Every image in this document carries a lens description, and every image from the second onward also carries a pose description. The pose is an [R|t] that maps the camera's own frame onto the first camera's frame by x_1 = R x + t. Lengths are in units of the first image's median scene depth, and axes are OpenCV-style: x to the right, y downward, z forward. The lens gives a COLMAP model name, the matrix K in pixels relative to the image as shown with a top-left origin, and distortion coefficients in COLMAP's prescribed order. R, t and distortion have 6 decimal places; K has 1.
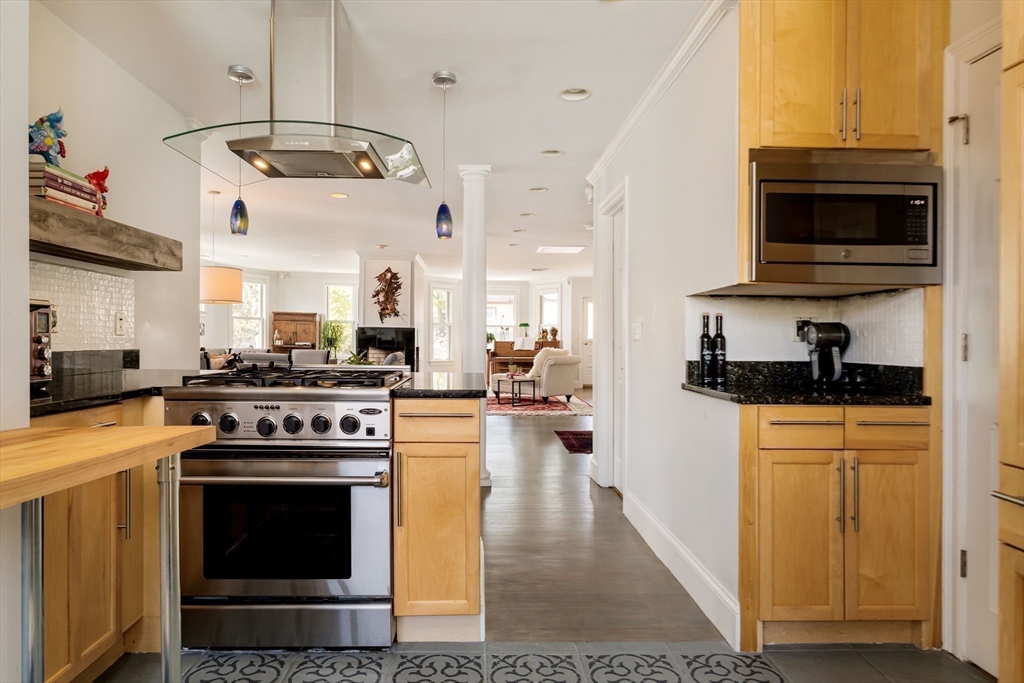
lens RADIAL K [[574.1, 0, 507.8], [0, 574.1, 341.5], [0, 0, 1]] dist [0.002985, 0.000328]
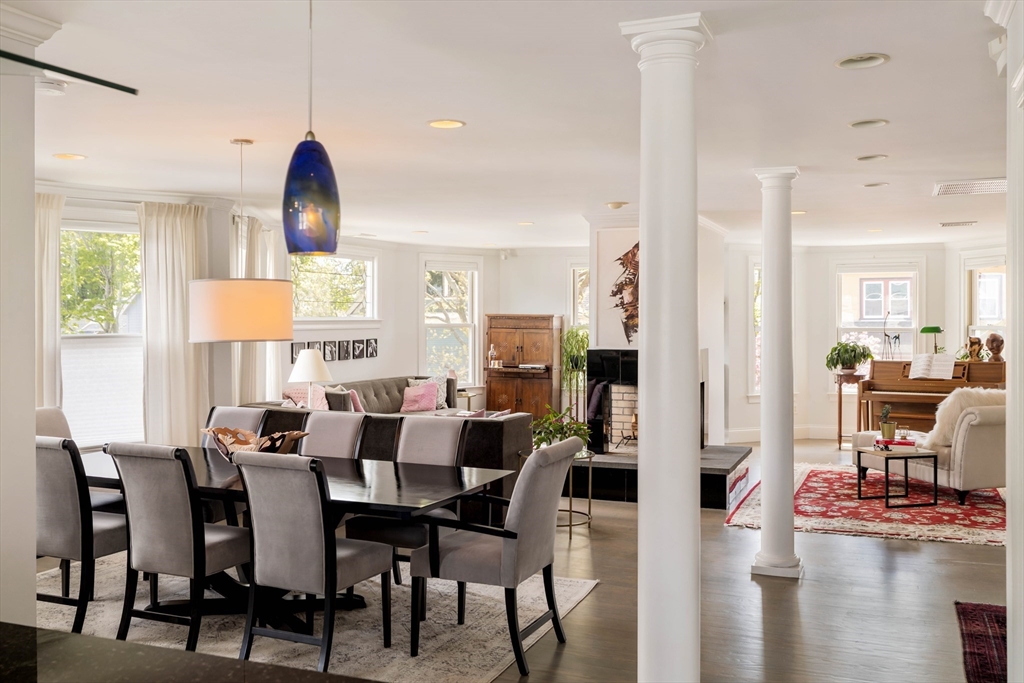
lens RADIAL K [[924.4, 0, 513.3], [0, 924.4, 341.6], [0, 0, 1]] dist [-0.015350, -0.006048]
pose [[0.911520, -0.004315, -0.411232, 0.040711], [0.004496, 0.999990, -0.000527, -0.030142], [0.411230, -0.001368, 0.911530, 0.137031]]
